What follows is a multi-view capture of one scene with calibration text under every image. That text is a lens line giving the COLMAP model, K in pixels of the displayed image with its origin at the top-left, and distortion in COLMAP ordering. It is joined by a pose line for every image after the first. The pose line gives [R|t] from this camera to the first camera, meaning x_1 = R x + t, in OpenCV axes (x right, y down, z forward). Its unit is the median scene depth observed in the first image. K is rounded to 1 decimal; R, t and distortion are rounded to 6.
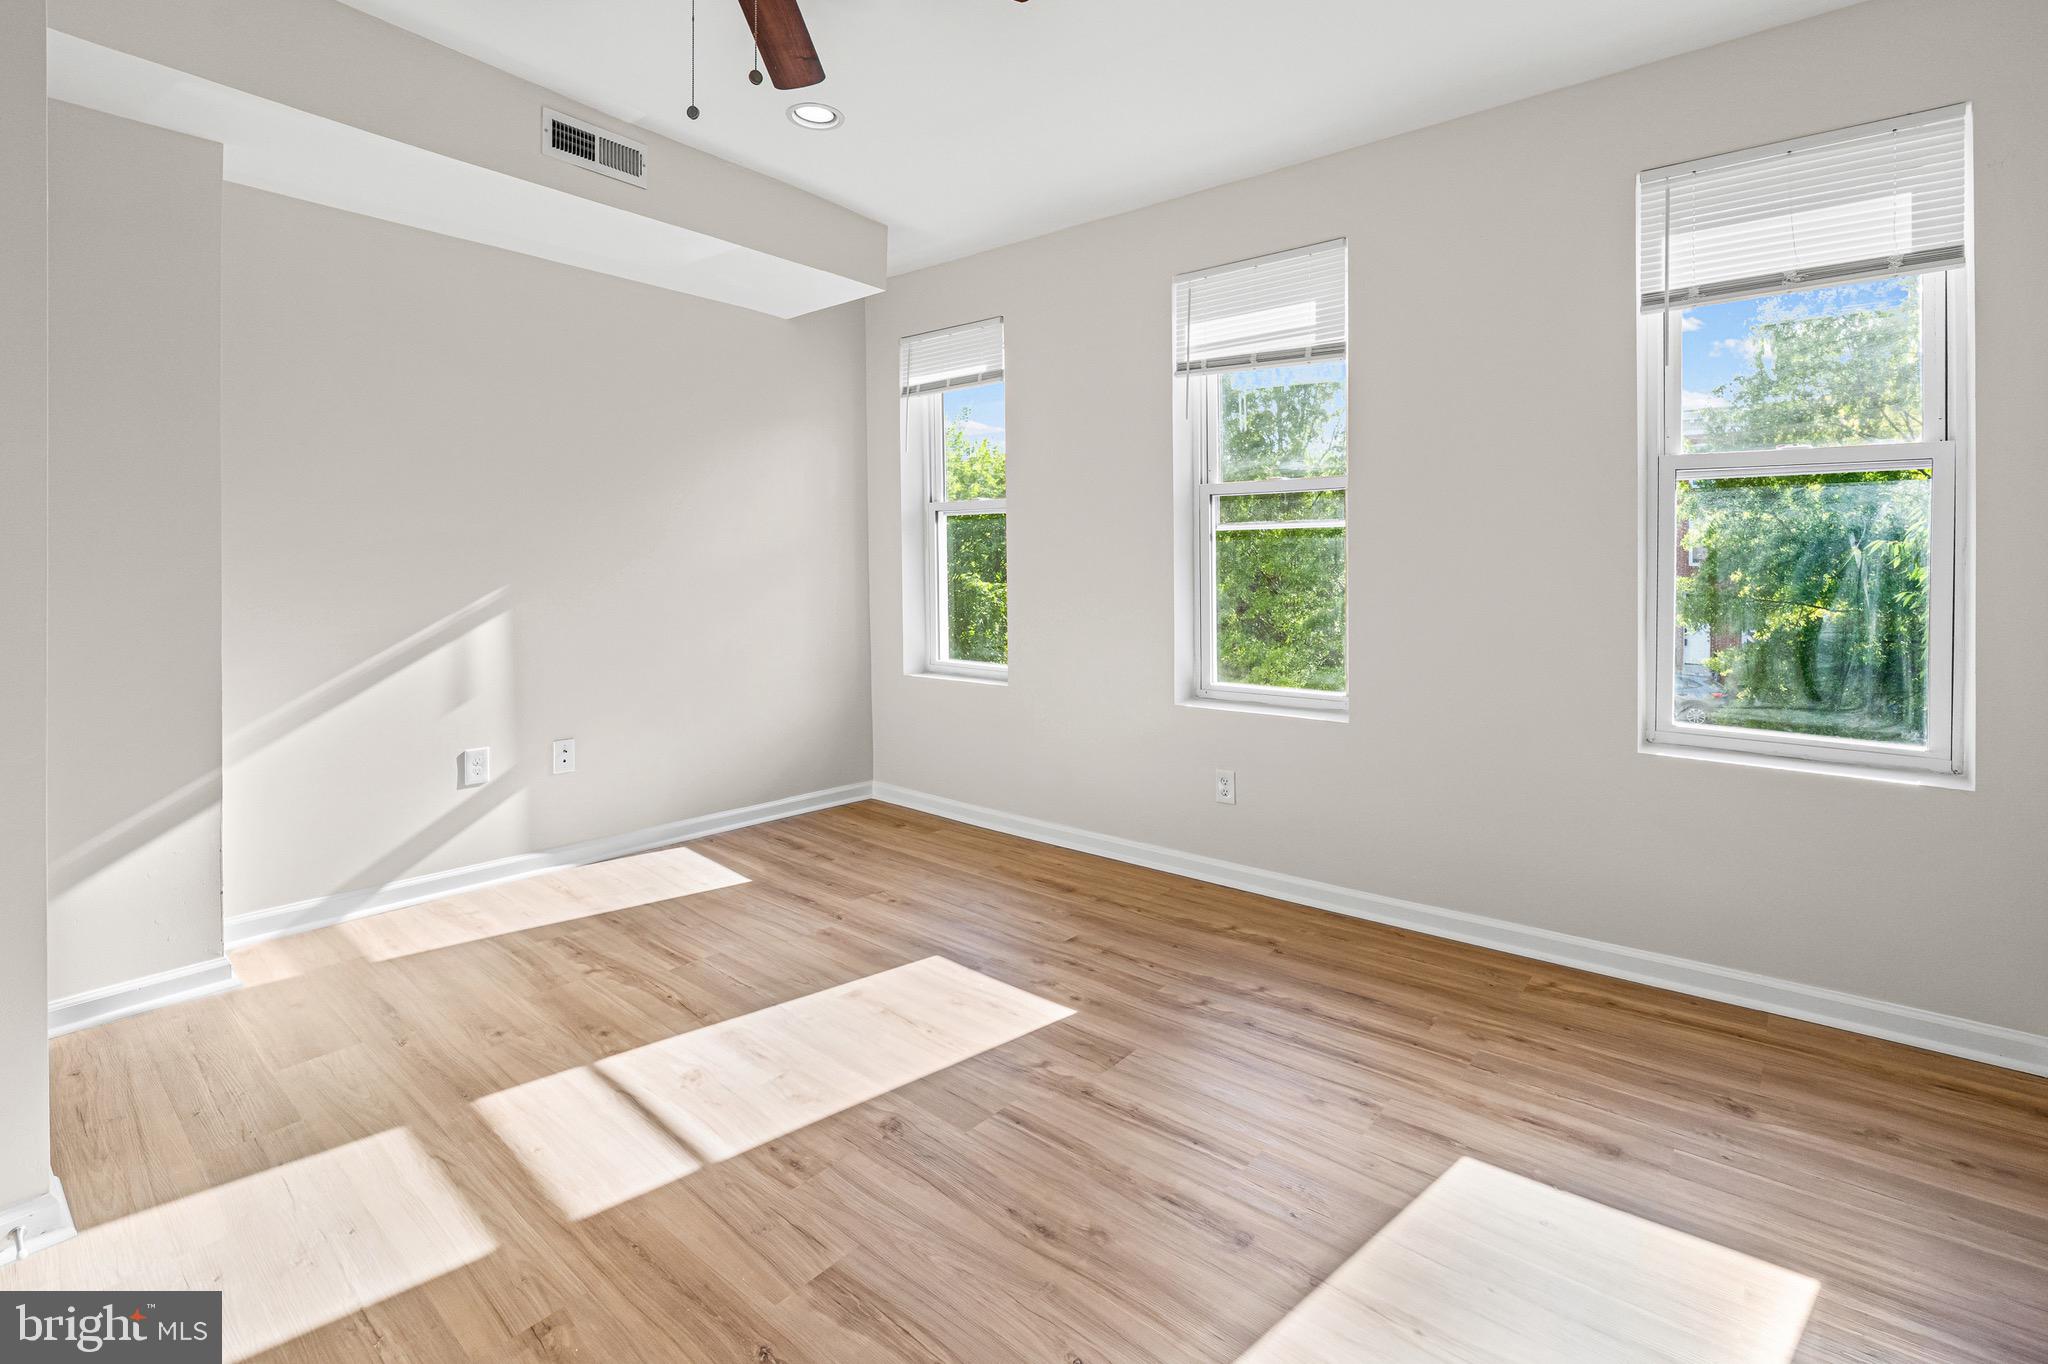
lens RADIAL K [[920.4, 0, 1027.5], [0, 920.4, 675.9], [0, 0, 1]] dist [-0.009455, 0.001760]
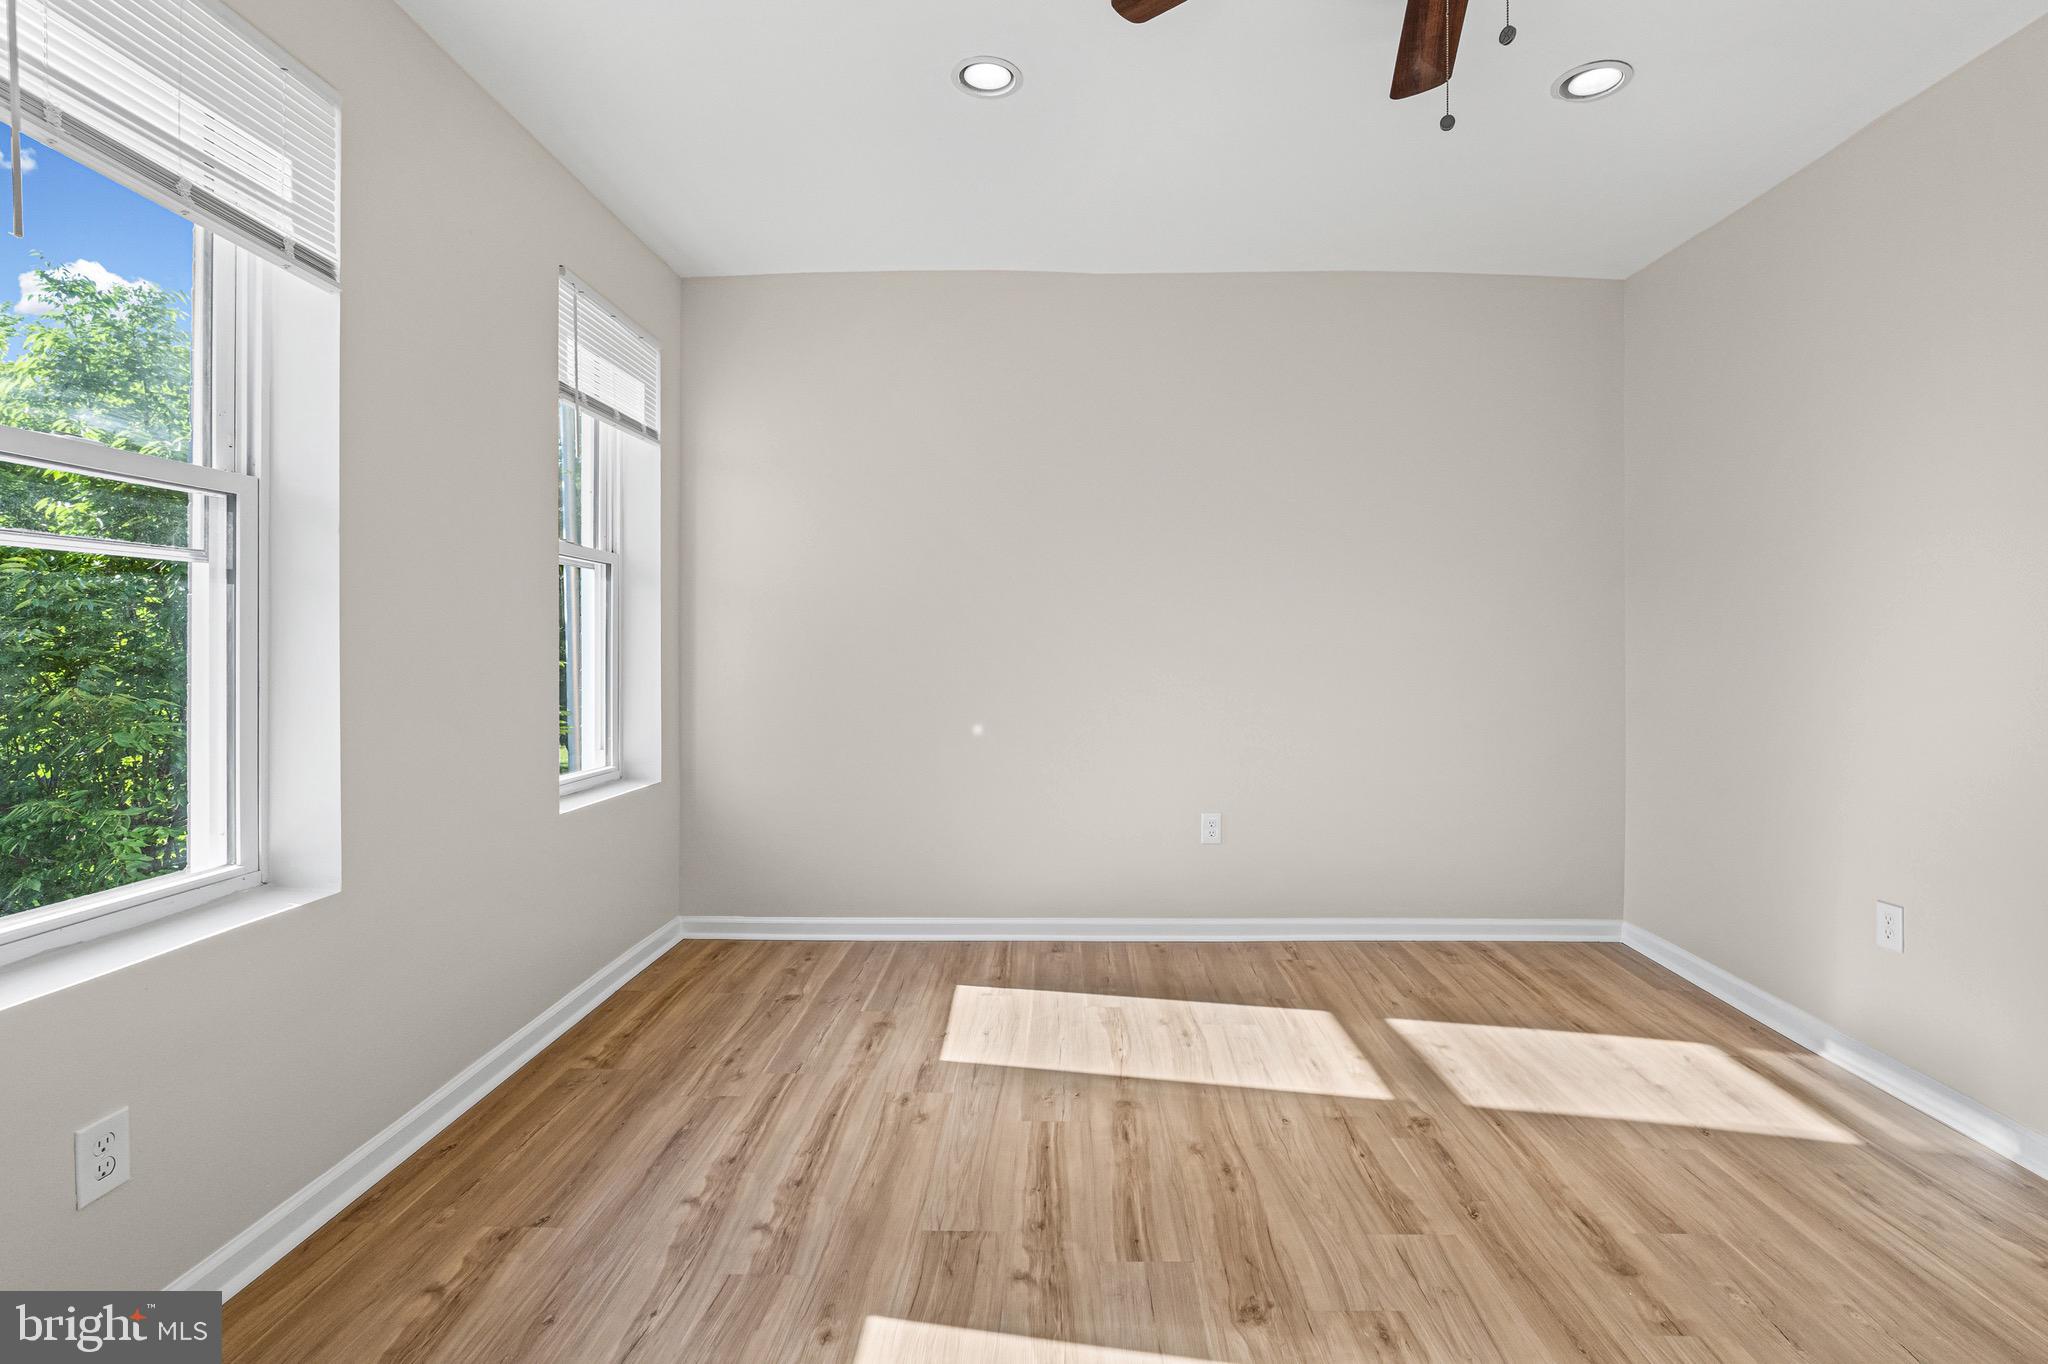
lens RADIAL K [[920.4, 0, 1063.9], [0, 920.4, 650.4], [0, 0, 1]] dist [-0.009455, 0.001760]
pose [[-0.643951, -0.004756, 0.765052, -0.617261], [0.087855, 0.992906, 0.080121, -0.159493], [-0.760006, 0.118807, -0.638964, 1.481479]]
